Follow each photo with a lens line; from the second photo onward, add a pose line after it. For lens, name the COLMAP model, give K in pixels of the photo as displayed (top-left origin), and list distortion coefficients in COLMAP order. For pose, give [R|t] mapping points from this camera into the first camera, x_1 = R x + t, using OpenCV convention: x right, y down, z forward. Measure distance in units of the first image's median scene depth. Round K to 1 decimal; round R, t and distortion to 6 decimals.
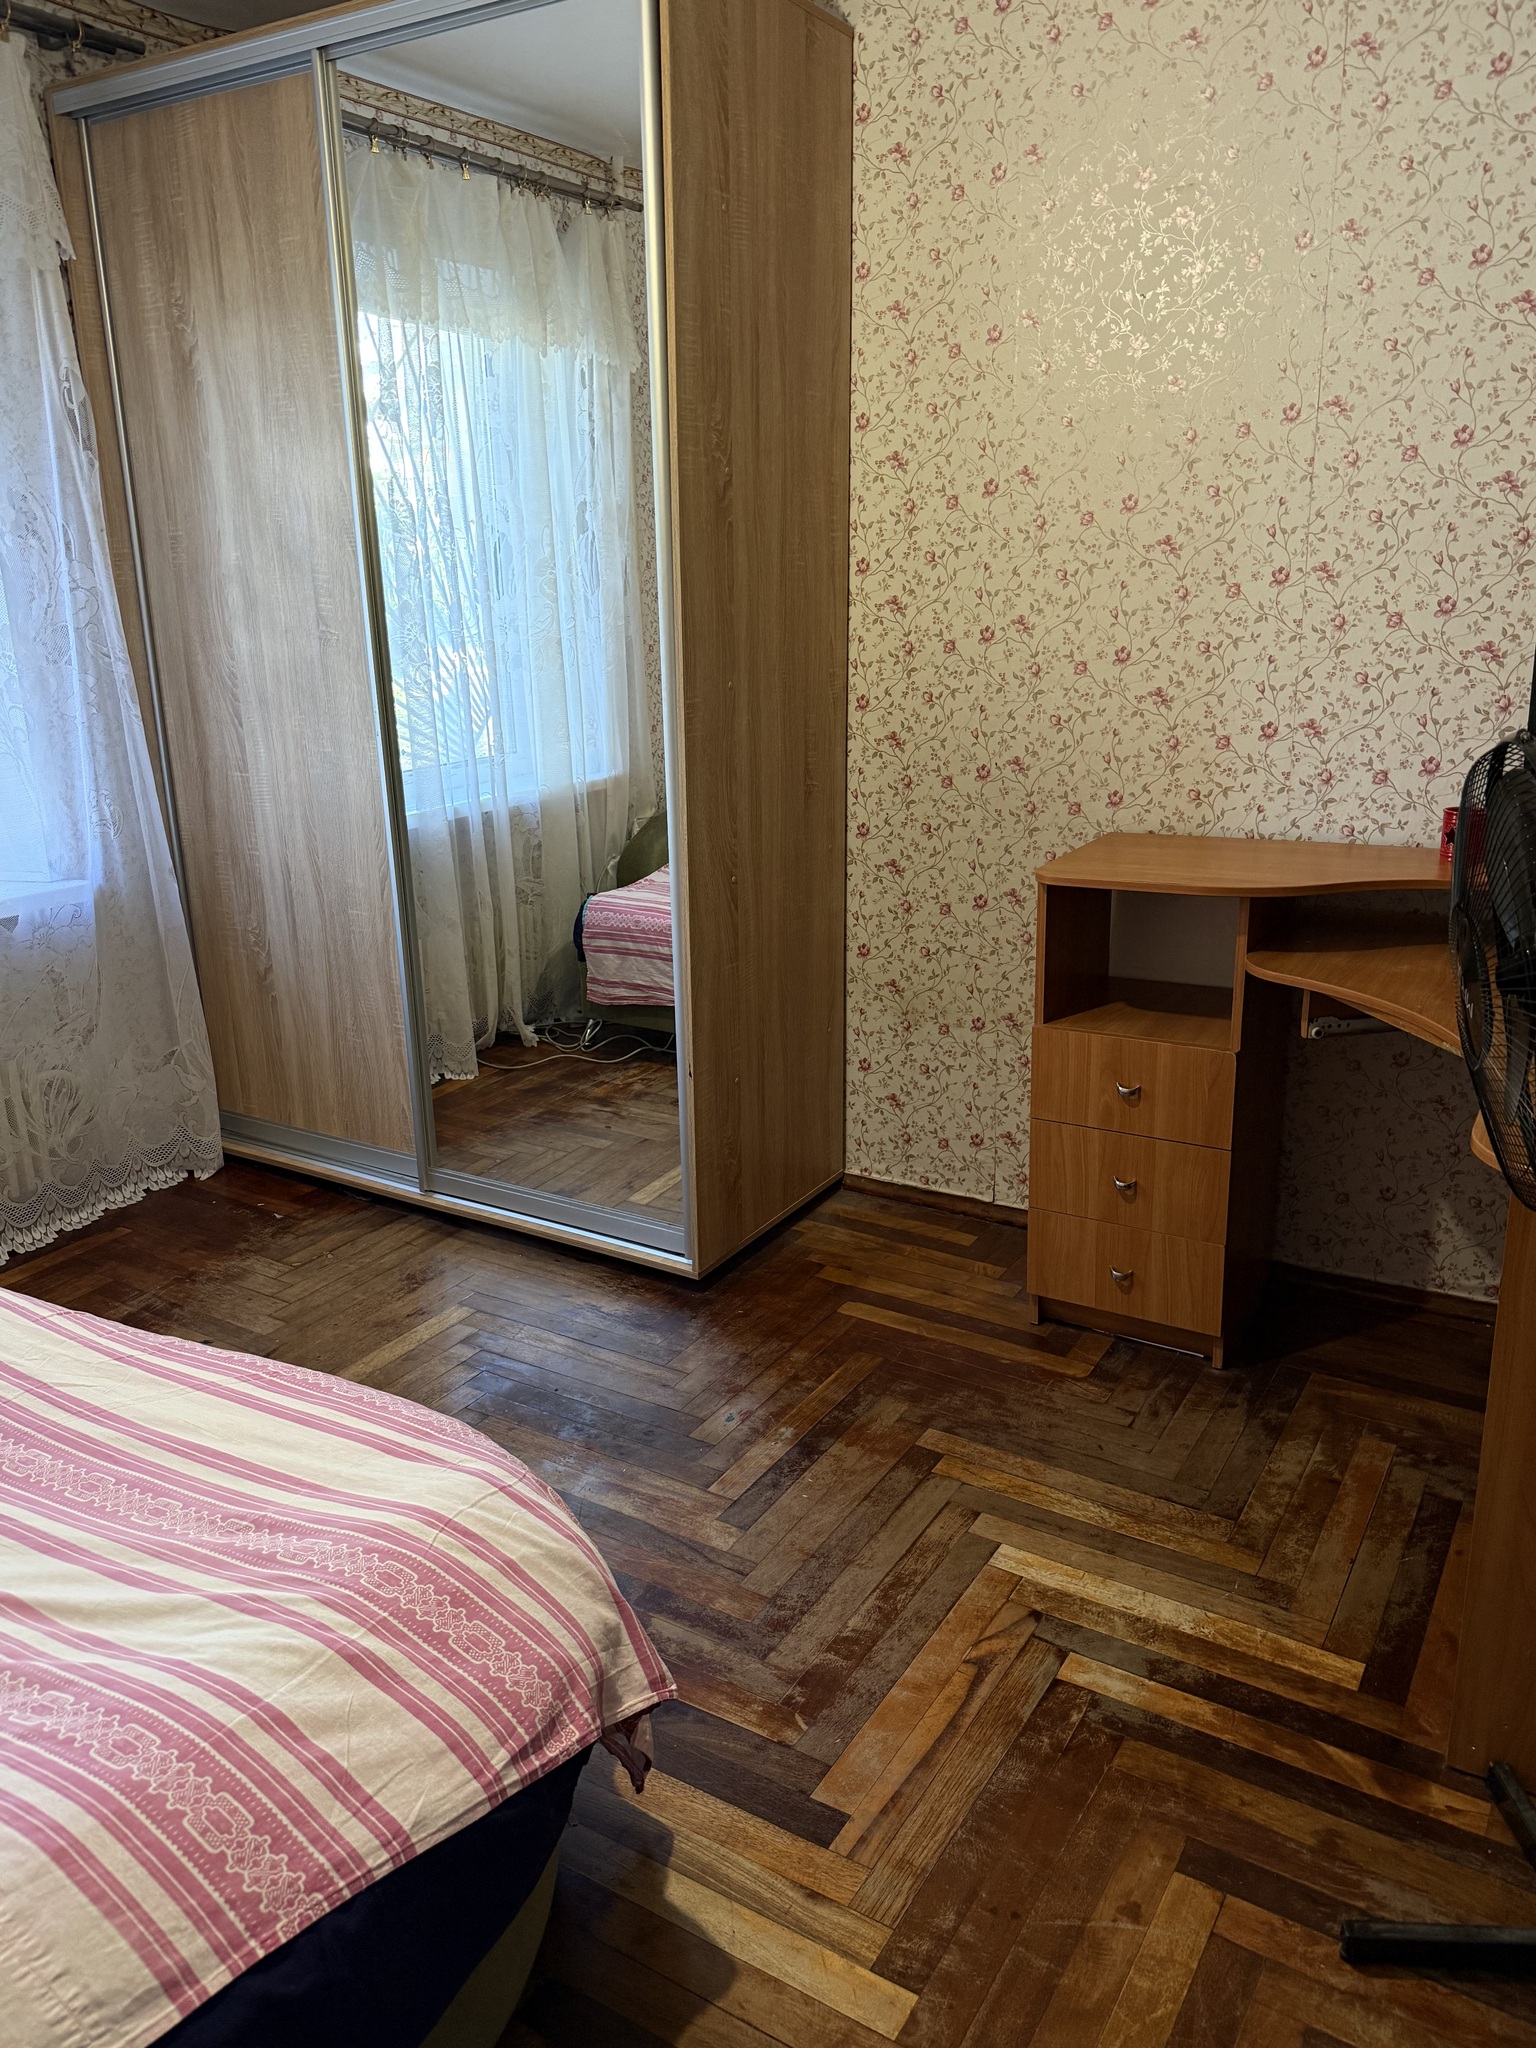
lens RADIAL K [[1495.6, 0, 771.6], [0, 1495.6, 1024.4], [0, 0, 1]] dist [0.043138, -0.063786]
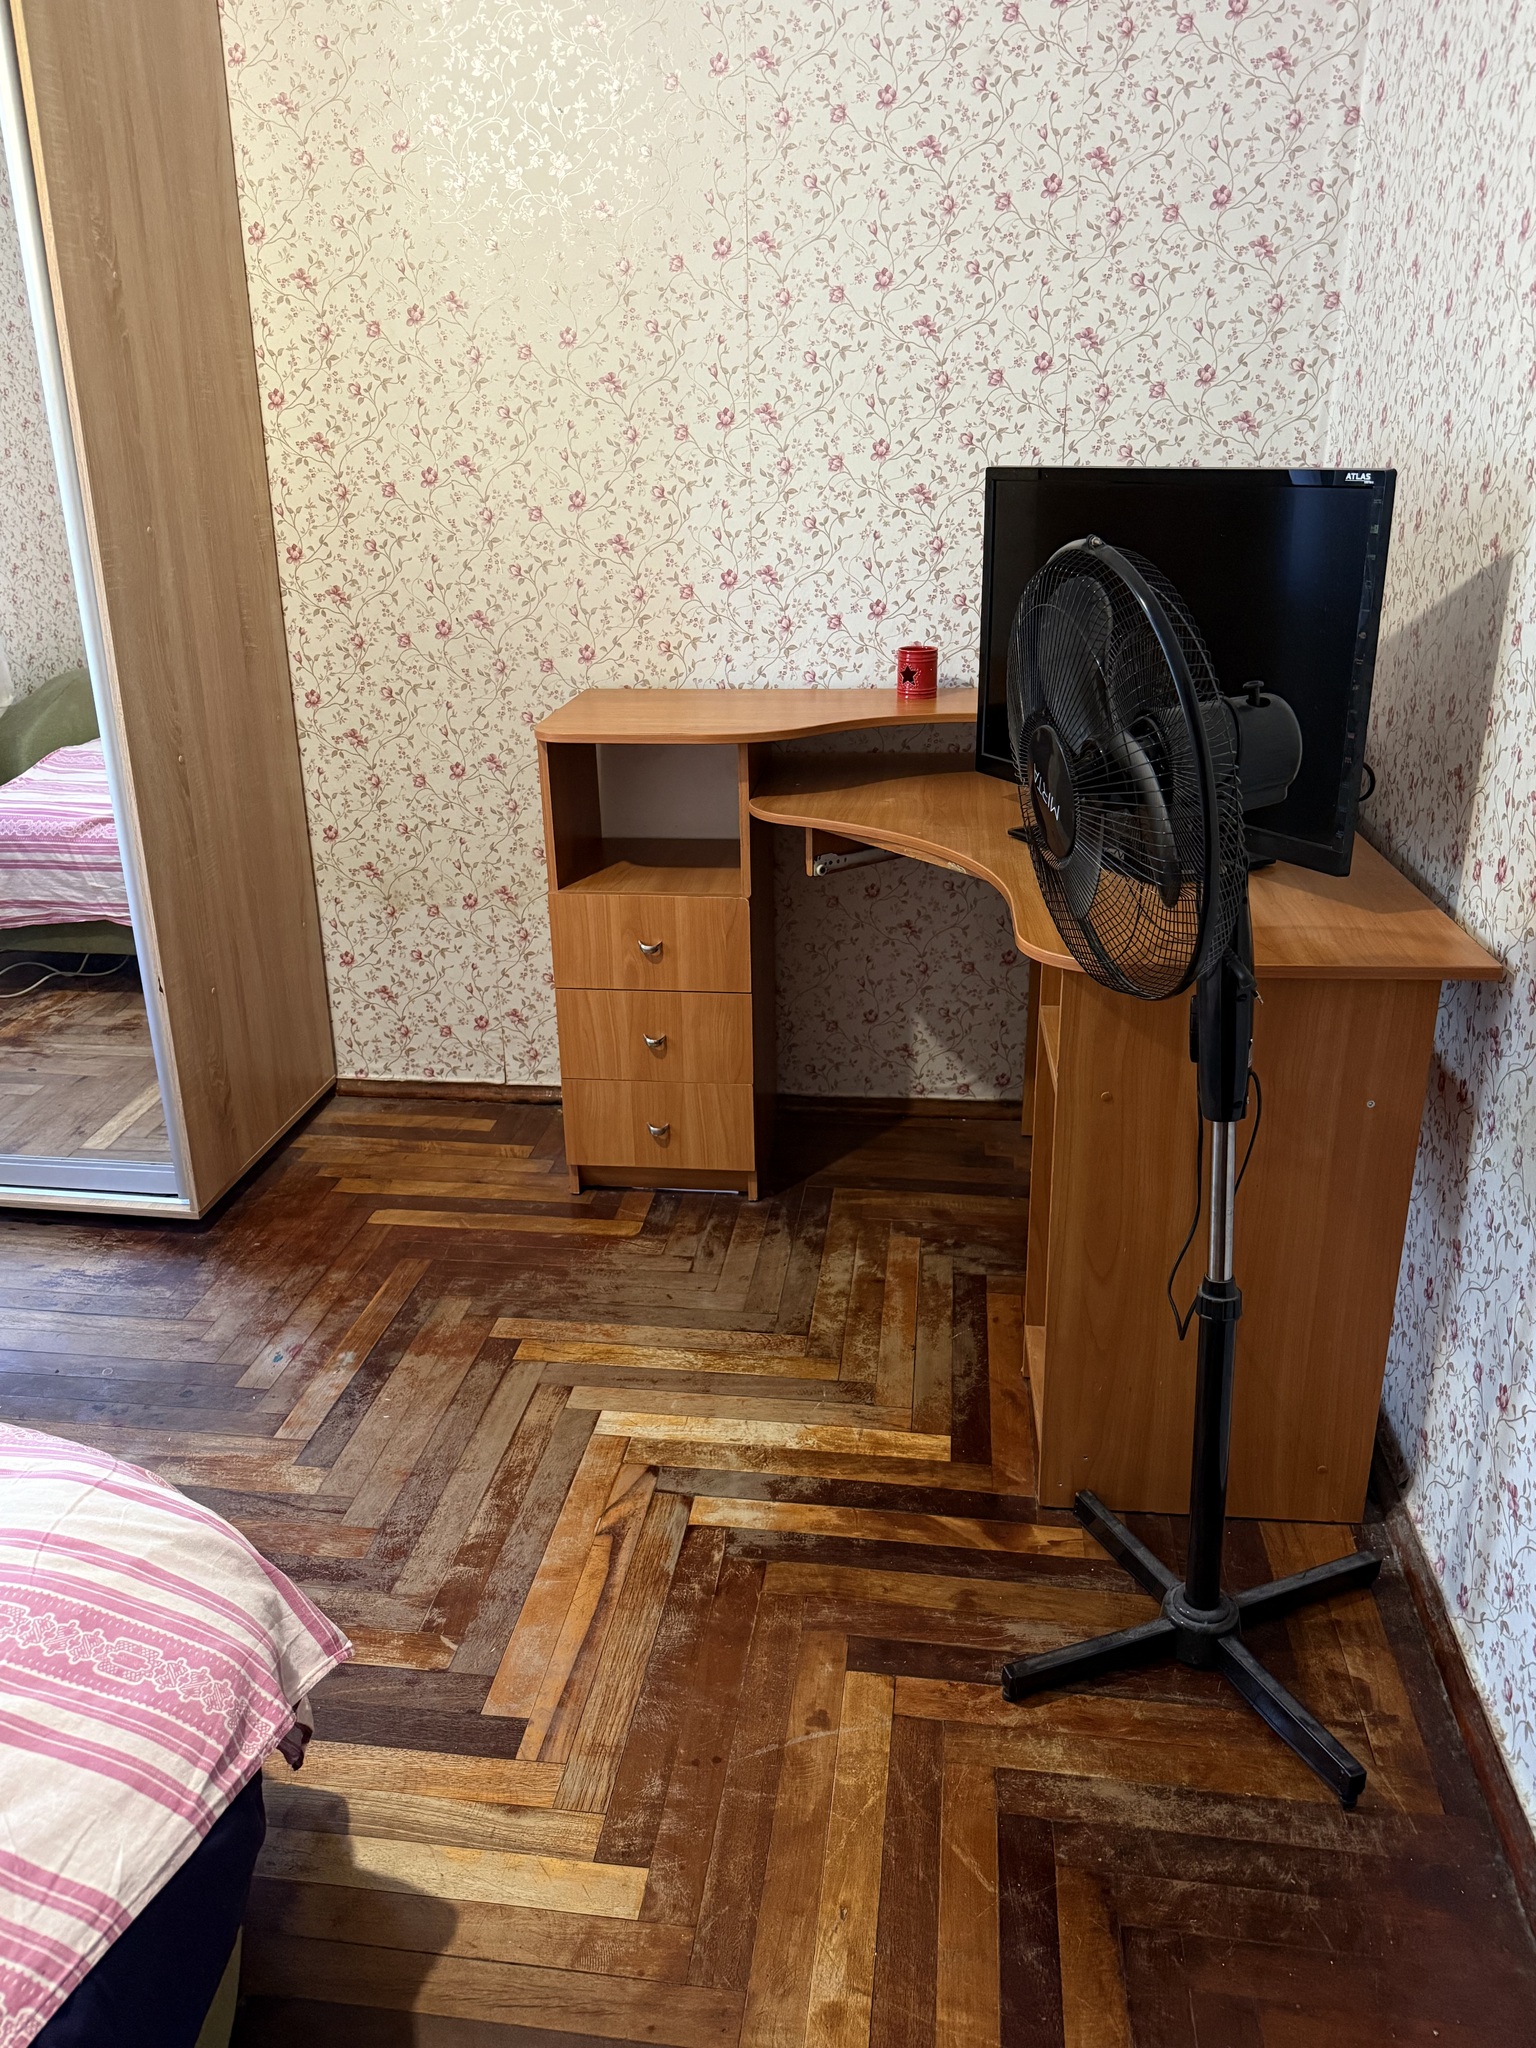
lens RADIAL K [[1495.6, 0, 776.3], [0, 1495.6, 1021.9], [0, 0, 1]] dist [0.043138, -0.063786]
pose [[0.910842, -0.137277, 0.389258, -0.084987], [0.107463, 0.989419, 0.097473, 0.006405], [-0.398521, -0.046951, 0.915957, 0.056665]]
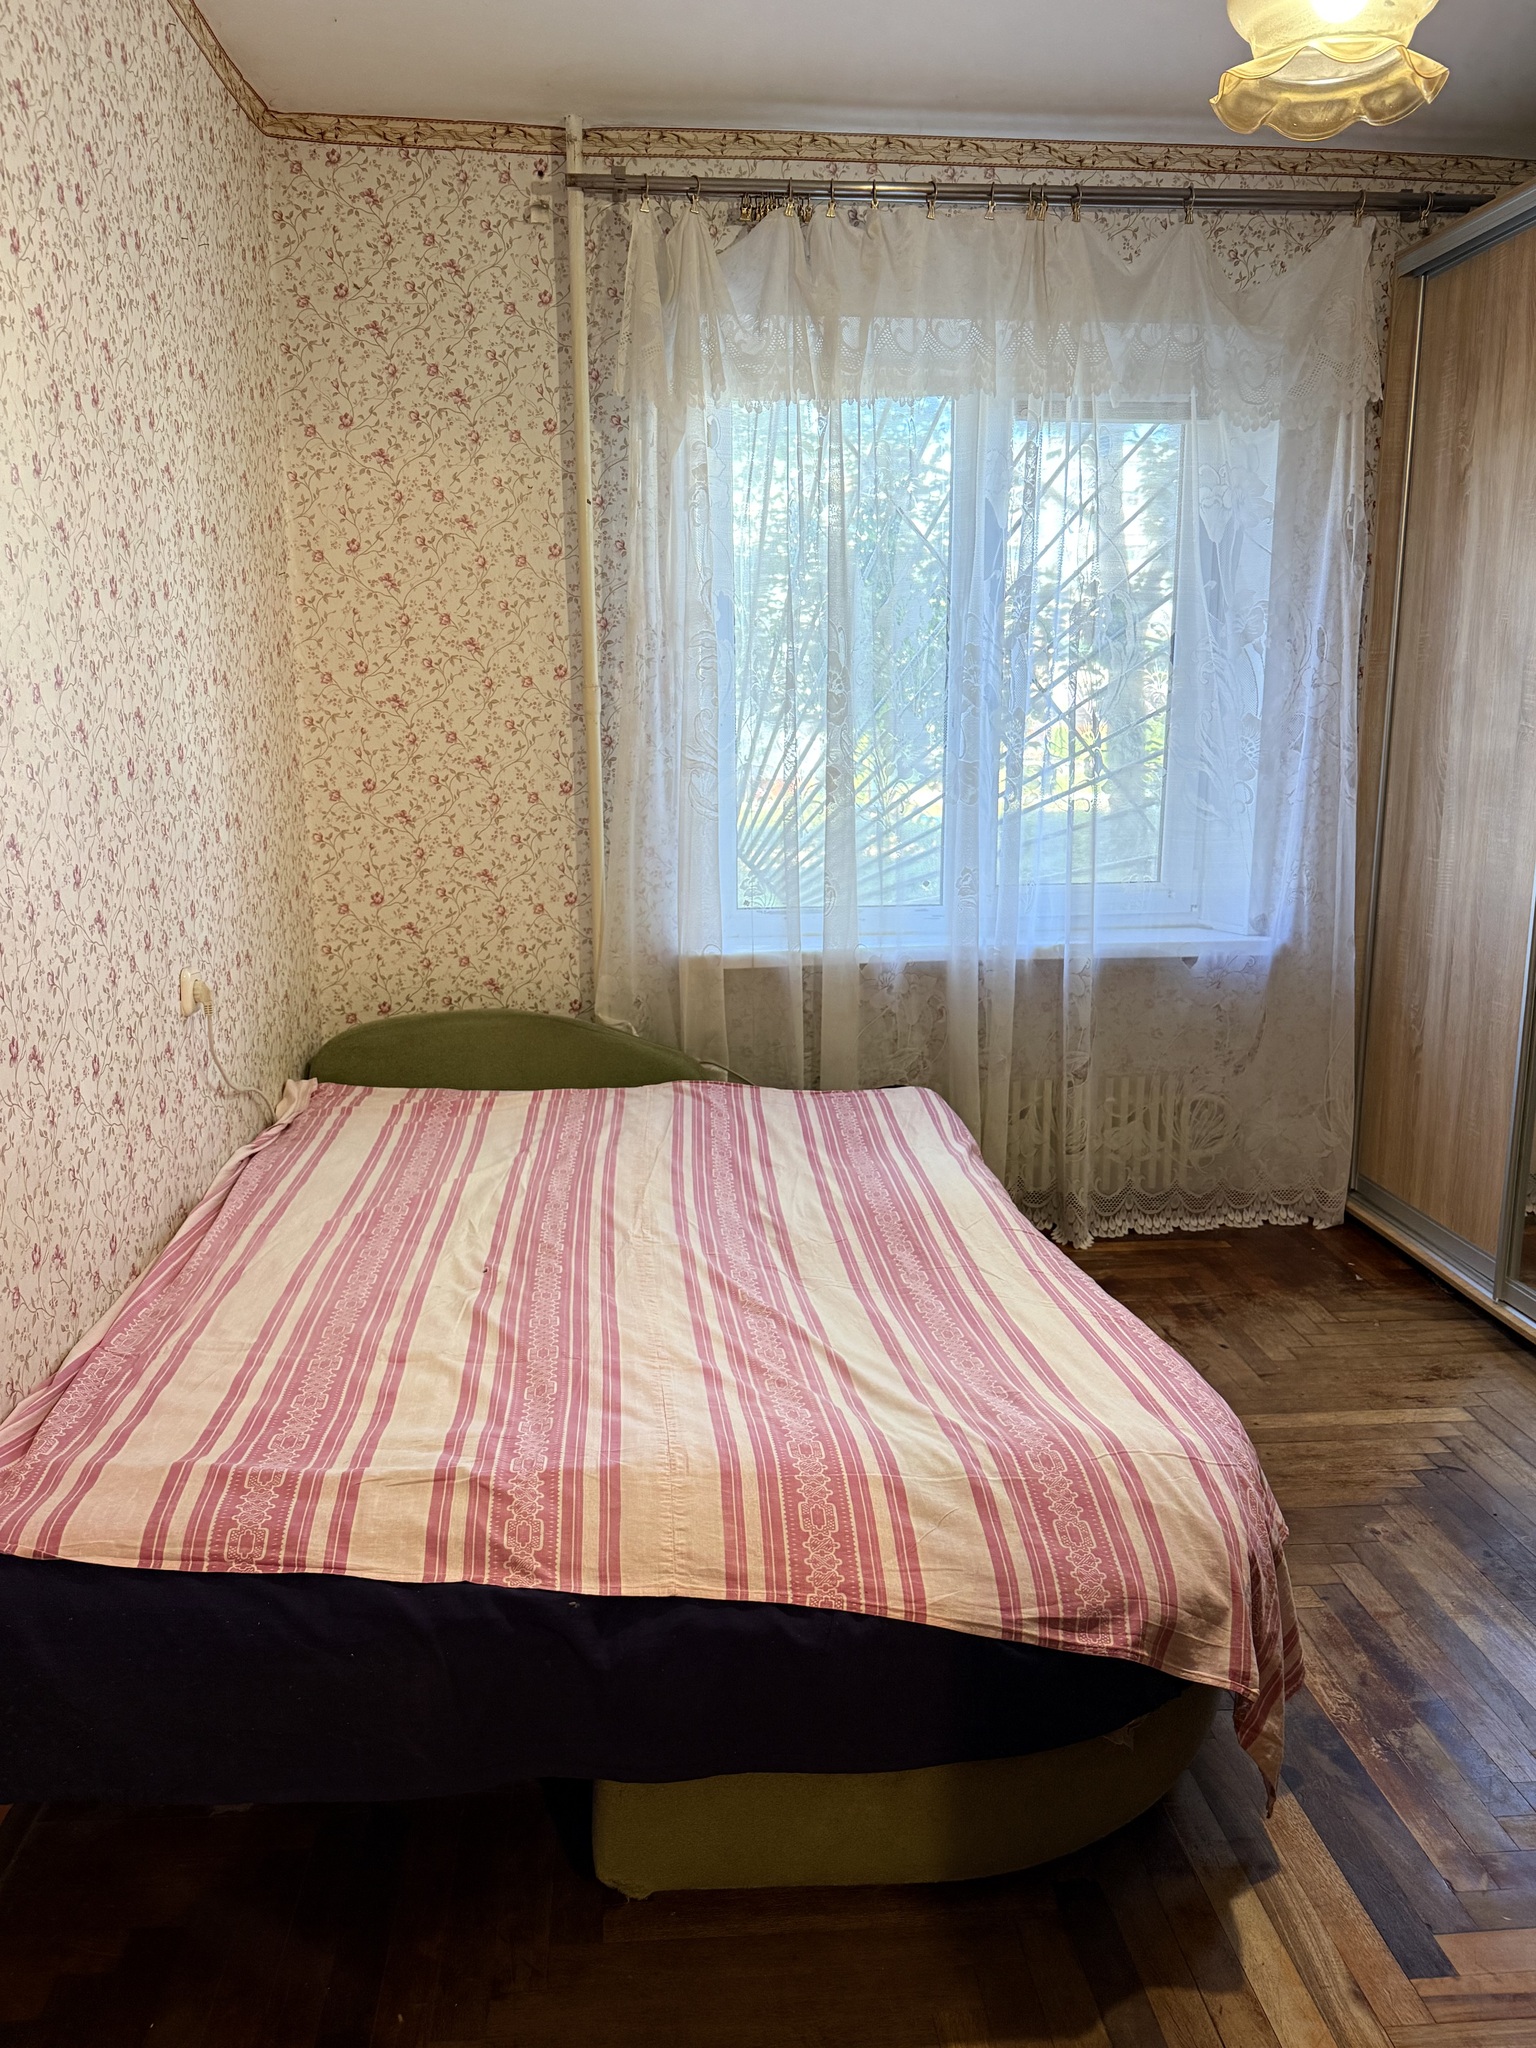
lens RADIAL K [[1495.6, 0, 750.1], [0, 1495.6, 1035.8], [0, 0, 1]] dist [0.043138, -0.063786]
pose [[0.587181, 0.182929, -0.788515, 0.302849], [-0.237155, 0.970261, 0.048491, 0.020261], [0.773936, 0.158527, 0.613101, 0.010689]]
